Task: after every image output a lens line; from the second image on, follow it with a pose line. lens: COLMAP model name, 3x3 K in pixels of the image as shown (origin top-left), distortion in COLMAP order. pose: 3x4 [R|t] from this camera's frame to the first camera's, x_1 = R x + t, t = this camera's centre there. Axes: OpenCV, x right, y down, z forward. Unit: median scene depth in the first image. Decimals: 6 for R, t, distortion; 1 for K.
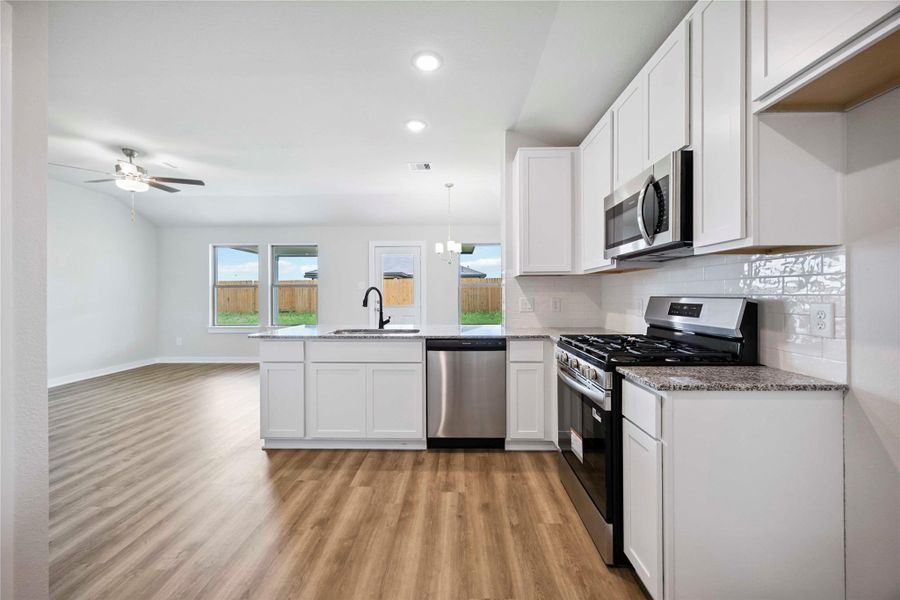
lens RADIAL K [[344.0, 0, 449.5], [0, 344.0, 296.8], [0, 0, 1]] dist [-0.002720, 0.000187]
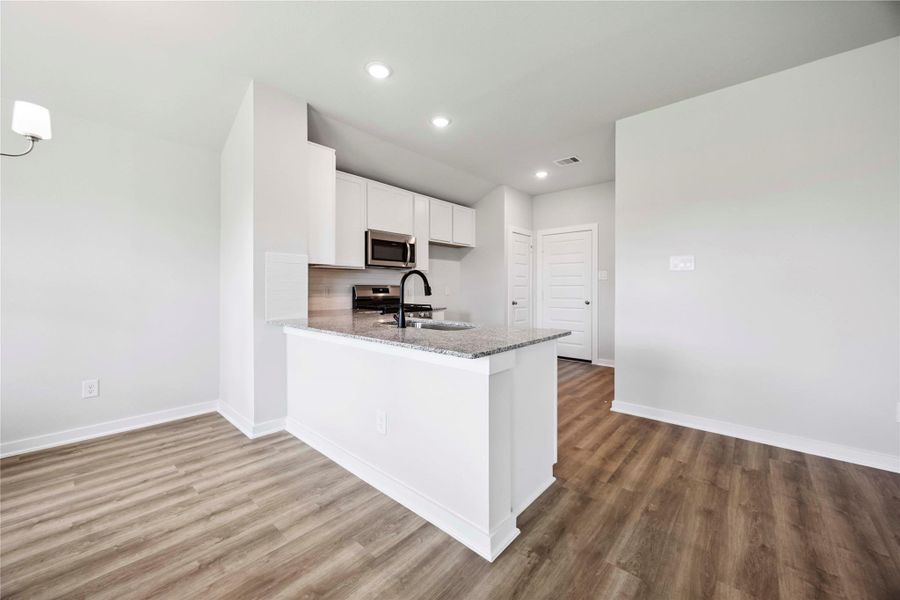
lens RADIAL K [[344.0, 0, 451.7], [0, 344.0, 288.9], [0, 0, 1]] dist [-0.002720, 0.000187]
pose [[-0.760449, -0.000249, 0.649398, -1.007108], [0.002884, 0.999989, 0.003762, 0.012742], [-0.649391, 0.004734, -0.760440, 2.020313]]
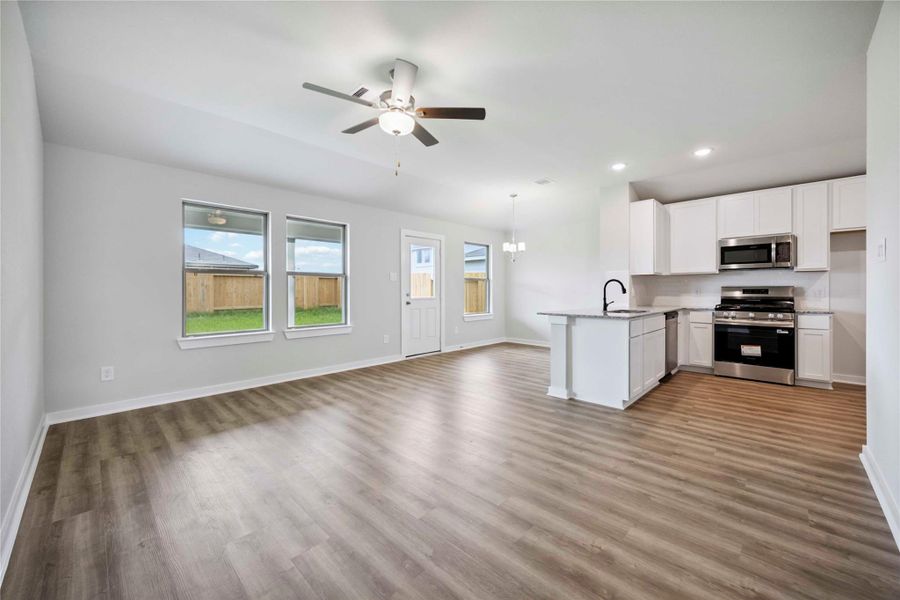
lens RADIAL K [[344.0, 0, 454.4], [0, 344.0, 293.2], [0, 0, 1]] dist [-0.002720, 0.000187]
pose [[0.678444, -0.003622, 0.734643, -2.153085], [0.004529, 0.999989, 0.000748, 0.029928], [-0.734638, 0.002819, 0.678453, 0.712922]]
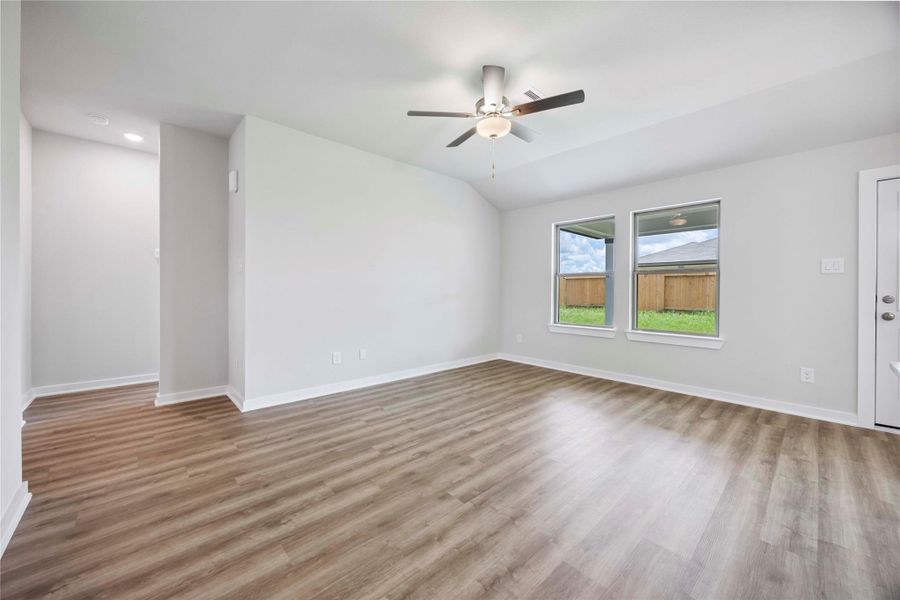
lens RADIAL K [[344.0, 0, 454.4], [0, 344.0, 294.8], [0, 0, 1]] dist [-0.002720, 0.000187]
pose [[0.700303, 0.015484, -0.713678, -0.747201], [-0.010898, 0.999880, 0.011000, 0.025998], [0.713762, 0.000074, 0.700388, 0.705269]]
